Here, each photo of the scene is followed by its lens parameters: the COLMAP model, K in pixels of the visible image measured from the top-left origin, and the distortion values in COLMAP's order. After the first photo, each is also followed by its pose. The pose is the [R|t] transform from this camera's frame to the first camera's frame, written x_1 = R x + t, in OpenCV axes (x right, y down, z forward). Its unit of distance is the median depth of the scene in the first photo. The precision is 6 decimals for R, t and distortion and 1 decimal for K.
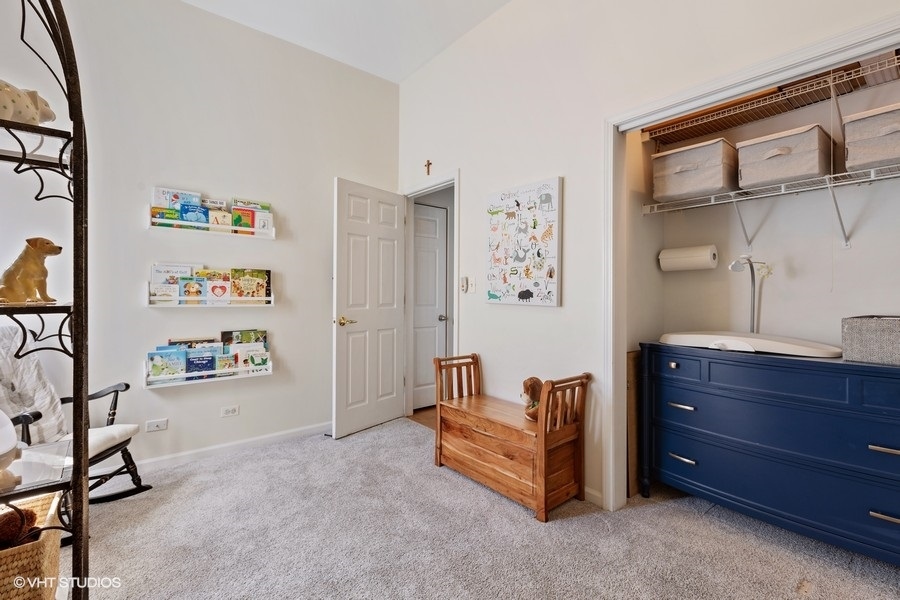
lens RADIAL K [[401.4, 0, 450.0], [0, 401.4, 300.0], [0, 0, 1]] dist [0.000236, -0.000103]
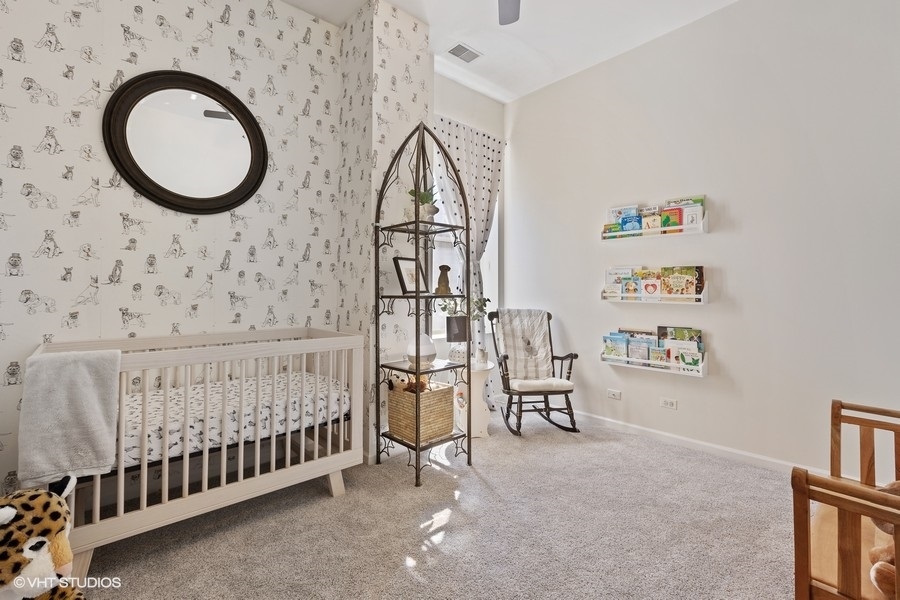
lens RADIAL K [[406.9, 0, 450.8], [0, 406.9, 293.5], [0, 0, 1]] dist [0.001161, 0.000112]
pose [[0.041150, 0.002226, -0.999151, 0.513426], [-0.017406, 0.999847, 0.001510, -0.001450], [0.999001, 0.017329, 0.041182, 0.401690]]
